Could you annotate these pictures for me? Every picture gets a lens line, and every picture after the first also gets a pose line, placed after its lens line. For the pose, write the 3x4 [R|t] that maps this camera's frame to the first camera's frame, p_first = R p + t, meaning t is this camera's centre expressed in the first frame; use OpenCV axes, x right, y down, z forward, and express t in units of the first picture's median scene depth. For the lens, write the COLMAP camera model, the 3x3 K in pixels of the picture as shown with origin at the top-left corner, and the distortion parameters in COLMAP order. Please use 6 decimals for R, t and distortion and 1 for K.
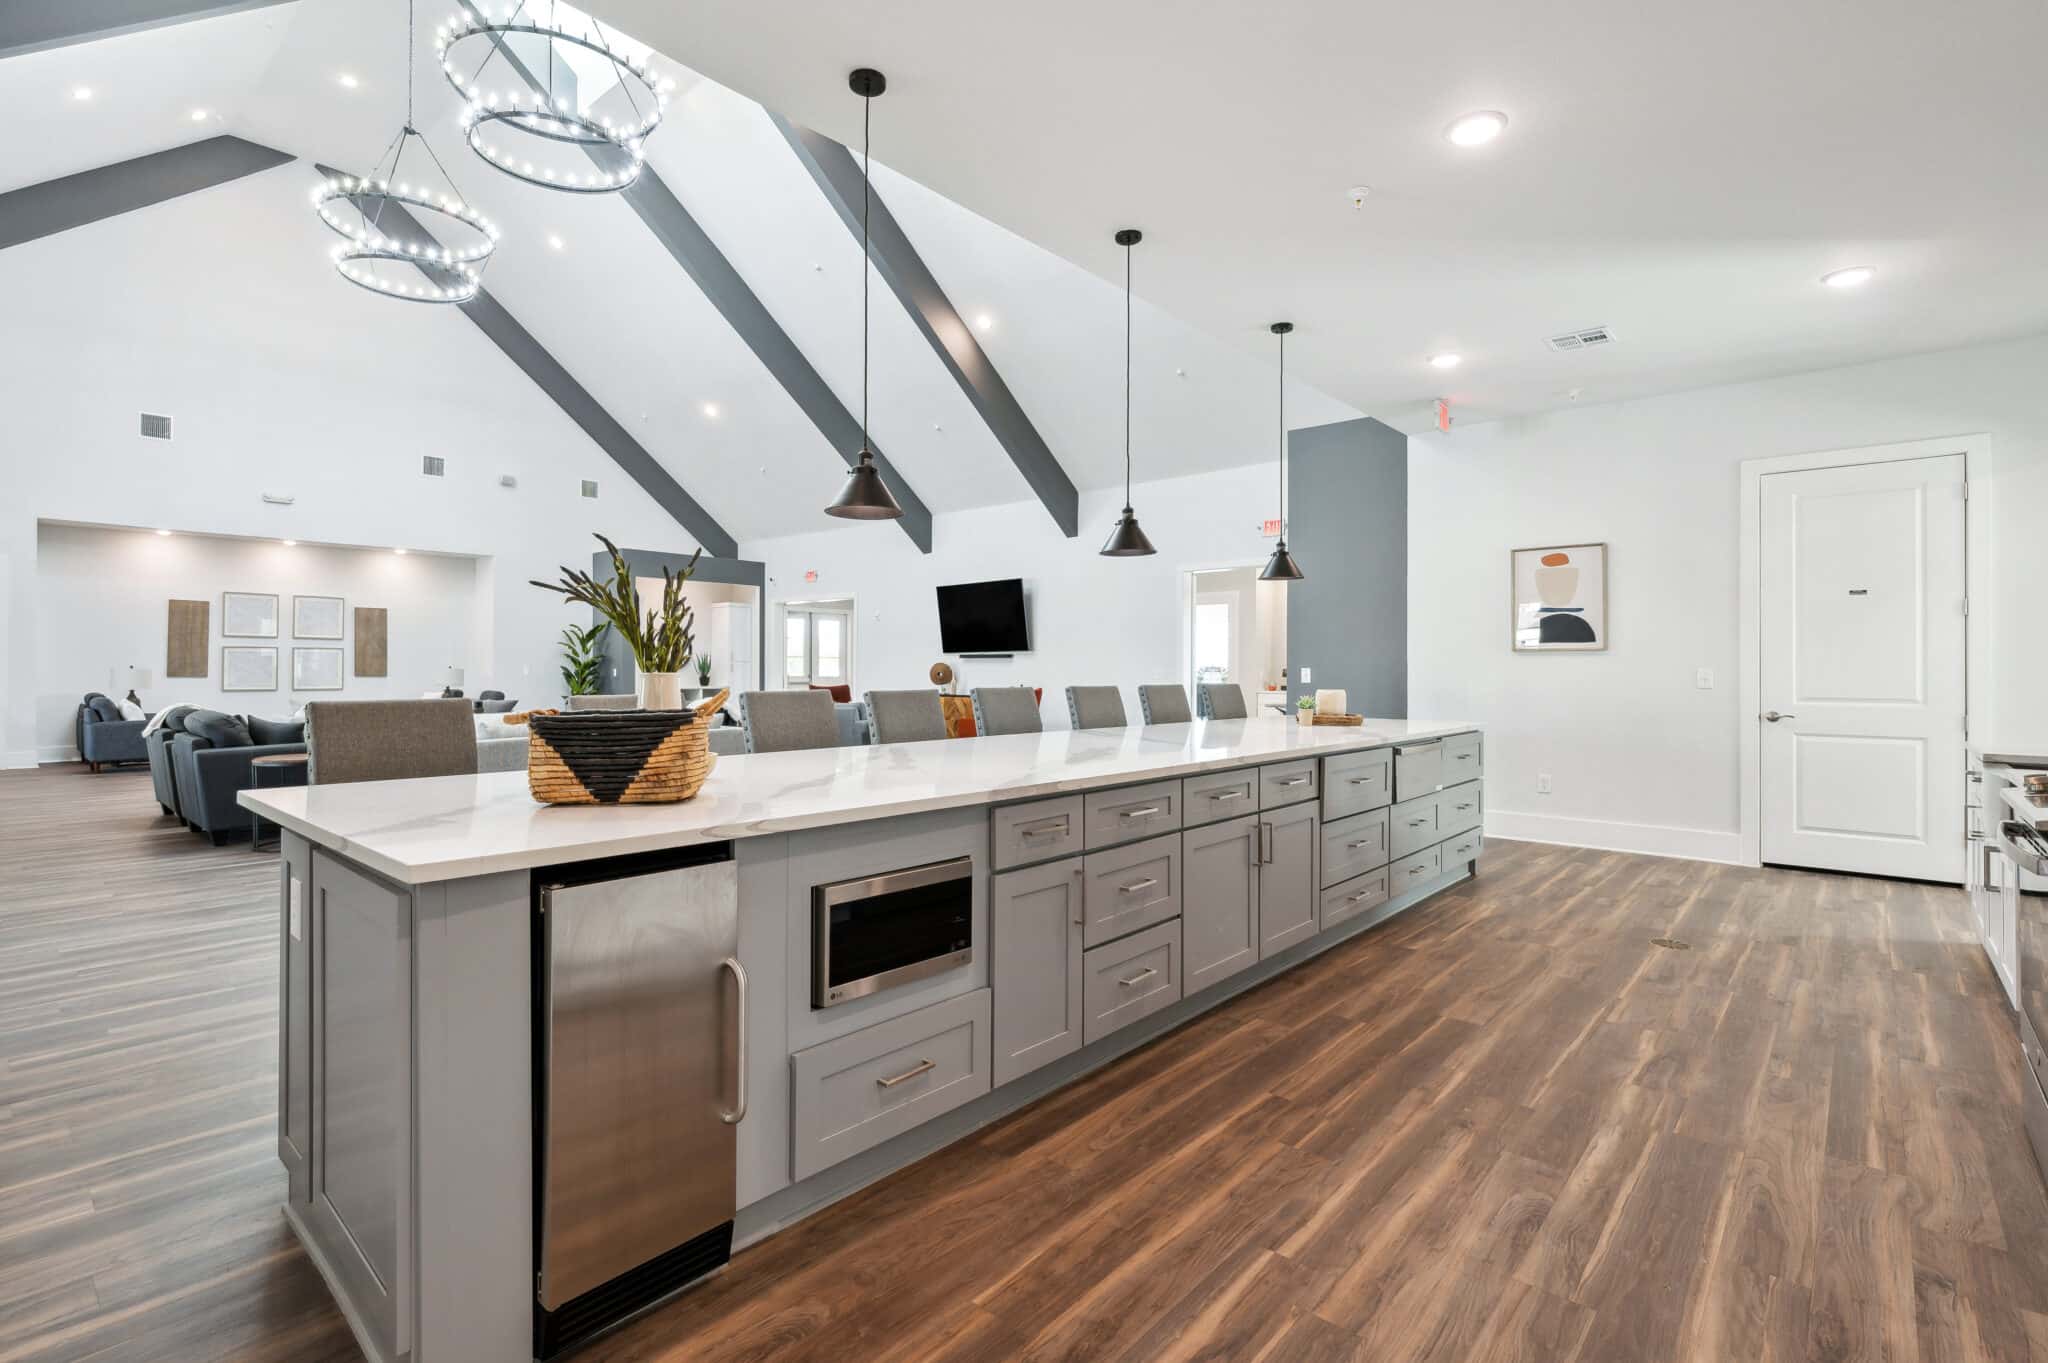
lens RADIAL K [[944.0, 0, 1030.0], [0, 944.0, 677.3], [0, 0, 1]] dist [0.016547, -0.000124]
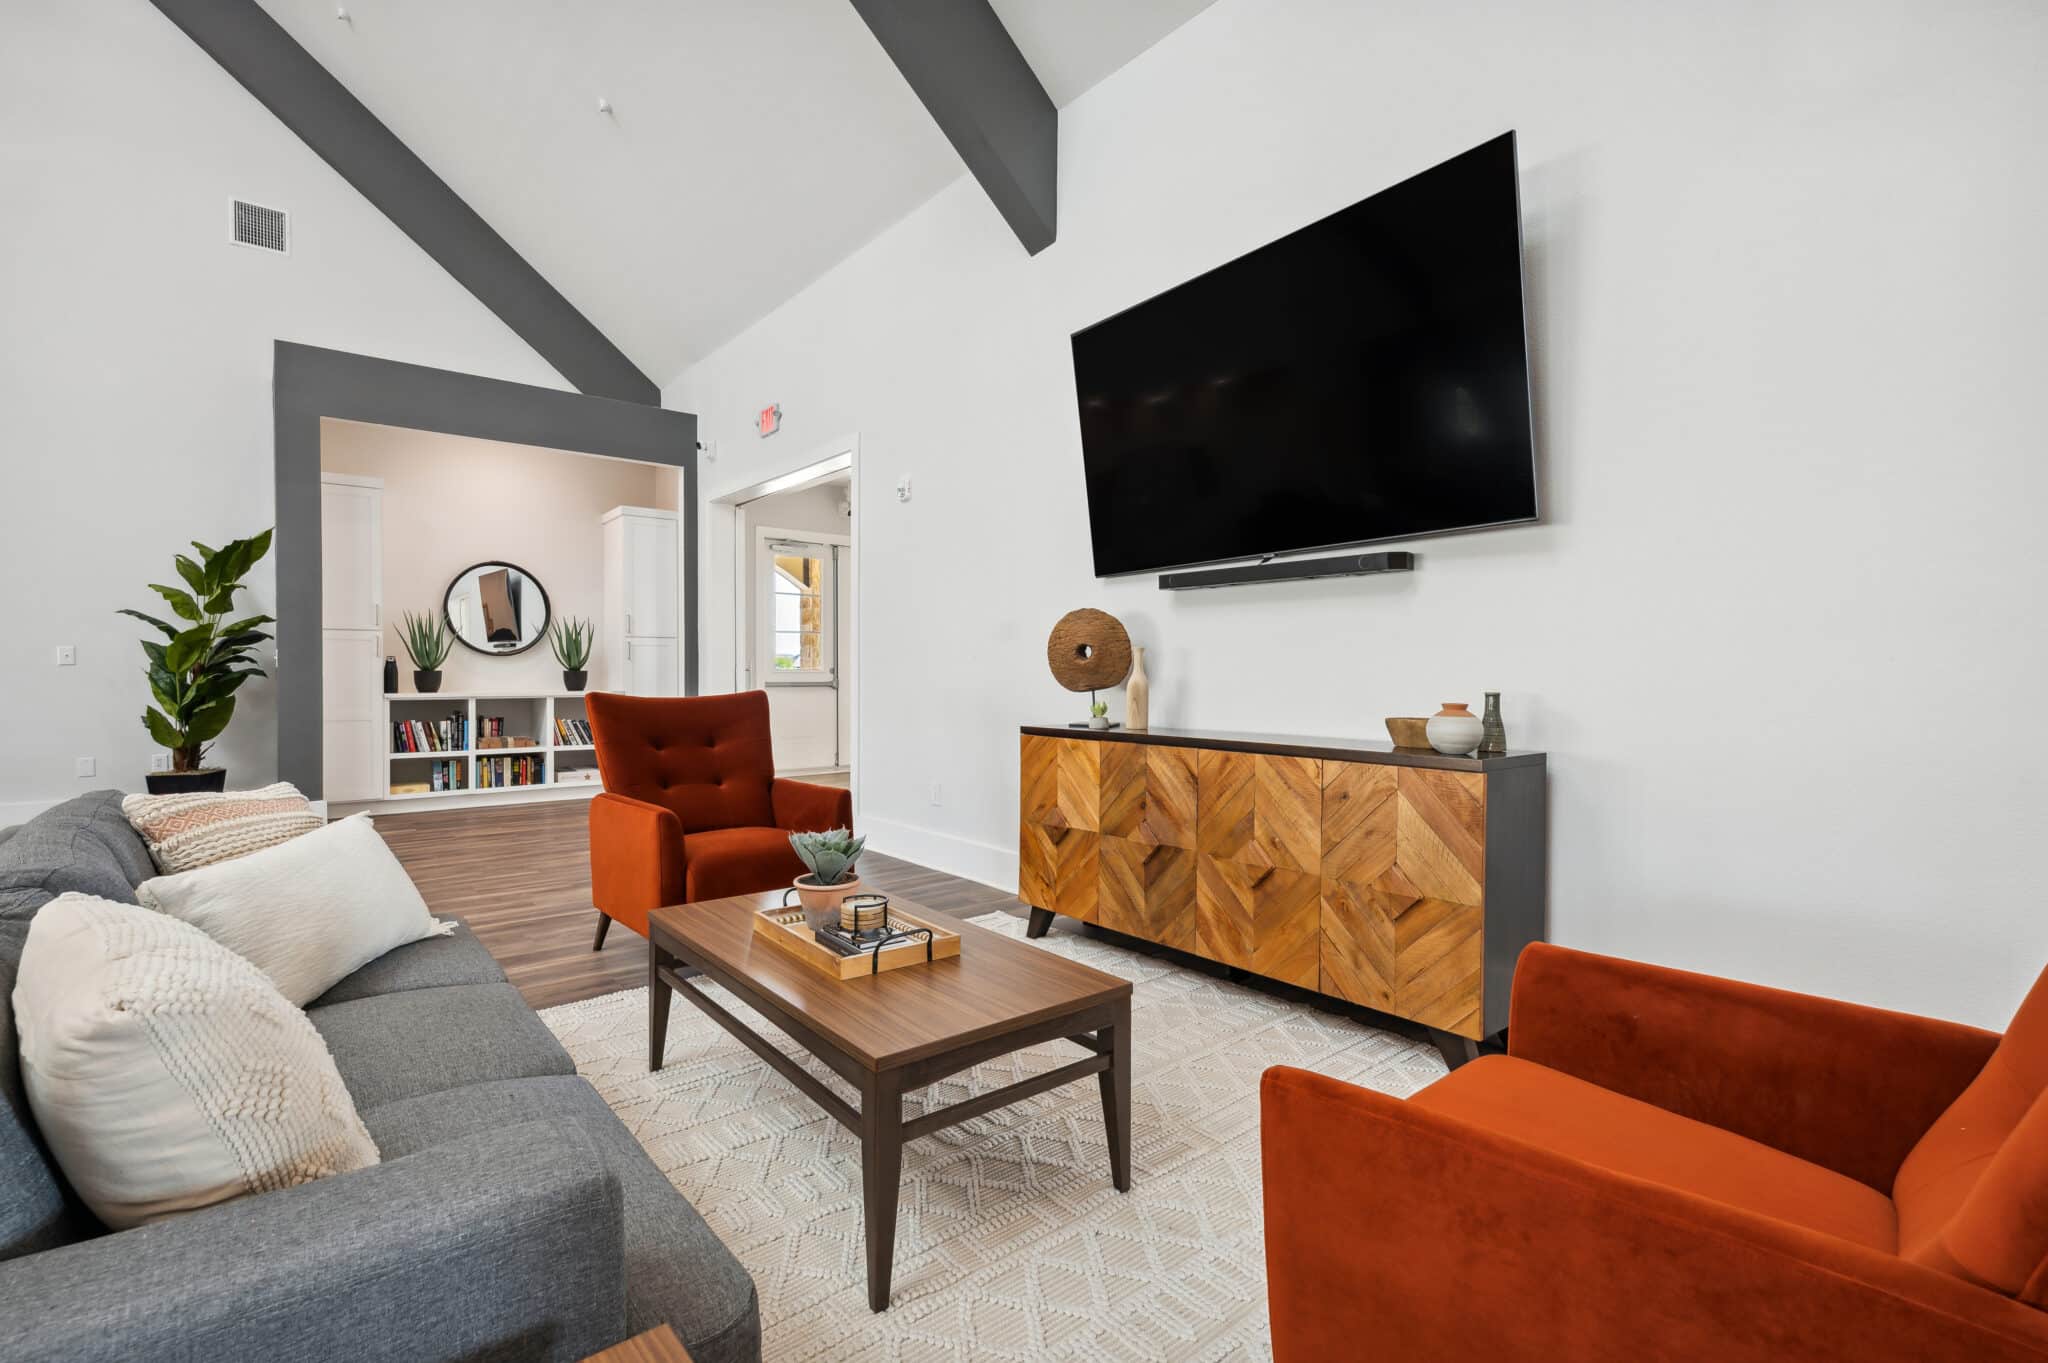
lens RADIAL K [[944.0, 0, 1026.5], [0, 944.0, 678.6], [0, 0, 1]] dist [0.016547, -0.000124]
pose [[0.985529, -0.004417, -0.169450, -0.065759], [0.005232, 0.999977, 0.004362, 0.002824], [0.169427, -0.005186, 0.985529, 0.726646]]
